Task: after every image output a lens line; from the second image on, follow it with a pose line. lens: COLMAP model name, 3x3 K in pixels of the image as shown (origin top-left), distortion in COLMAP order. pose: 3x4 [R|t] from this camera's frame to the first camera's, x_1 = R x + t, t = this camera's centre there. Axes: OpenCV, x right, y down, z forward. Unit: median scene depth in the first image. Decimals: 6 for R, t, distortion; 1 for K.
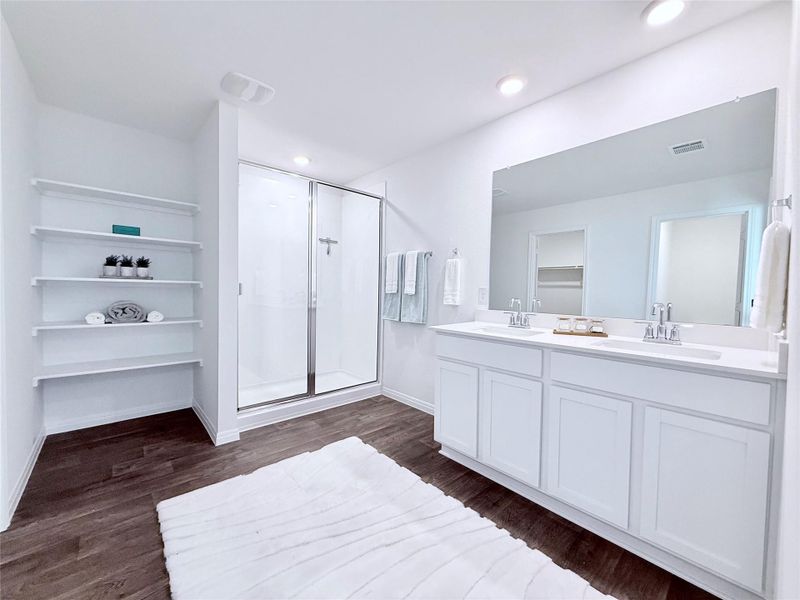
lens RADIAL K [[318.9, 0, 402.3], [0, 318.9, 299.7], [0, 0, 1]] dist [-0.000920, -0.000002]
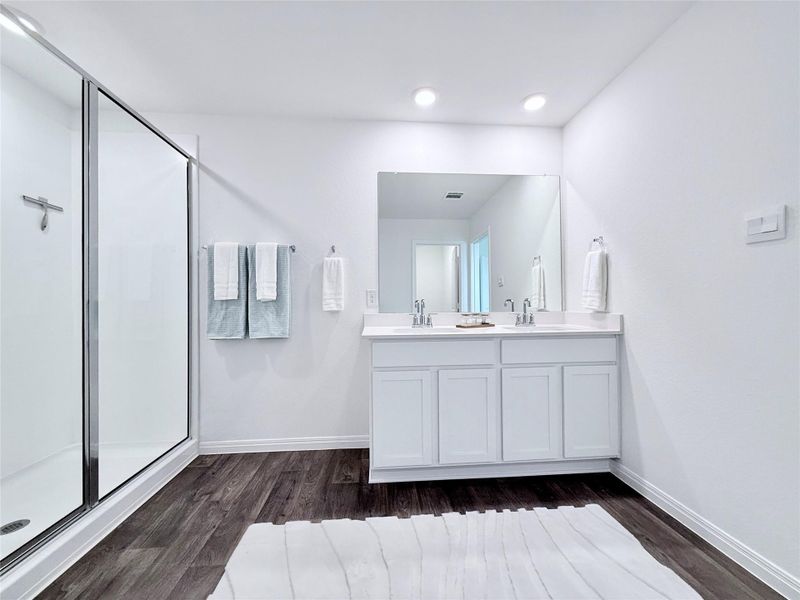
lens RADIAL K [[318.9, 0, 397.6], [0, 318.9, 301.8], [0, 0, 1]] dist [-0.000920, -0.000002]
pose [[0.615675, -0.018306, 0.787788, -0.414522], [0.043943, 0.998972, -0.011129, 0.009525], [-0.786774, 0.041470, 0.615846, 0.333721]]
